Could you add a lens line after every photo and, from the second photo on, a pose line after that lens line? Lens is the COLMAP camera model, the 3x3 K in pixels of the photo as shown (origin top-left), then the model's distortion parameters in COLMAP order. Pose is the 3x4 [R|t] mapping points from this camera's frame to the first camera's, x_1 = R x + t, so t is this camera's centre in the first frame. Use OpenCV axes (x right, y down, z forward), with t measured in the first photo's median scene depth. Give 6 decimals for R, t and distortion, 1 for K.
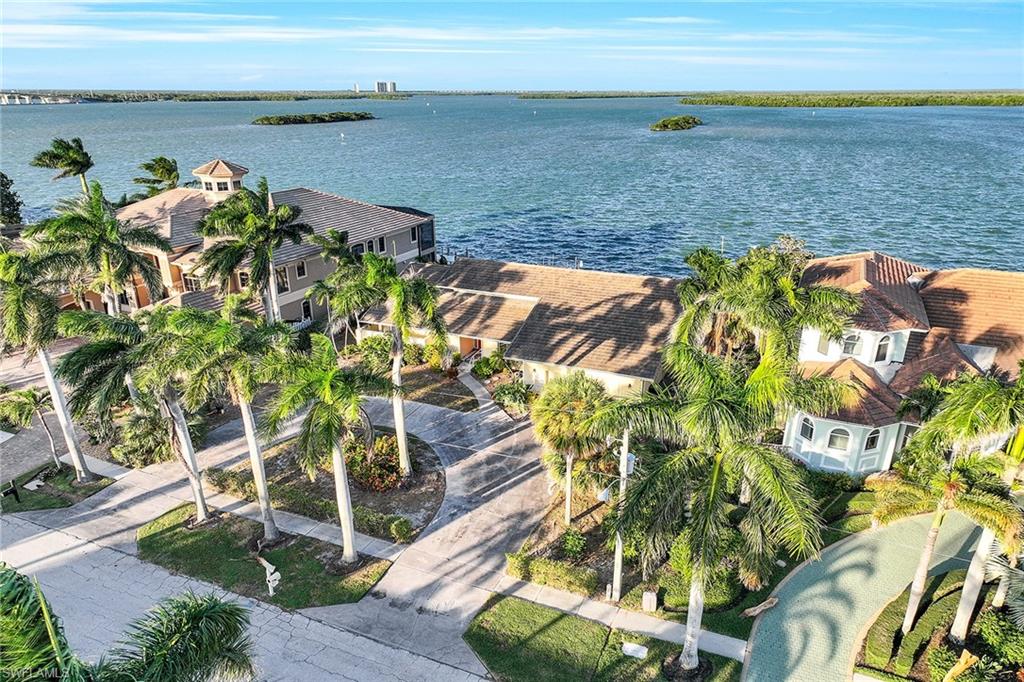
lens RADIAL K [[720.6, 0, 518.8], [0, 720.6, 367.4], [0, 0, 1]] dist [0.005147, 0.009440]
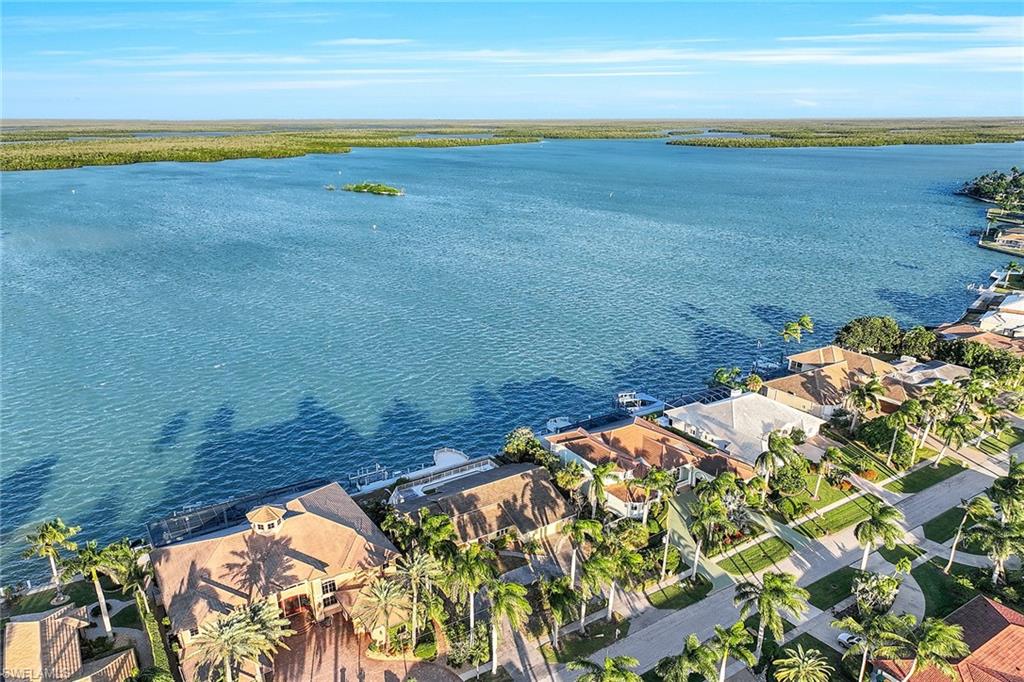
lens RADIAL K [[736.9, 0, 512.0], [0, 736.9, 341.0], [0, 0, 1]] dist [0.016950, 0.002891]
pose [[0.538003, -0.253564, 0.803901, -2.189260], [0.307590, 0.946979, 0.092842, -1.018246], [-0.784819, 0.197323, 0.587472, -0.563875]]
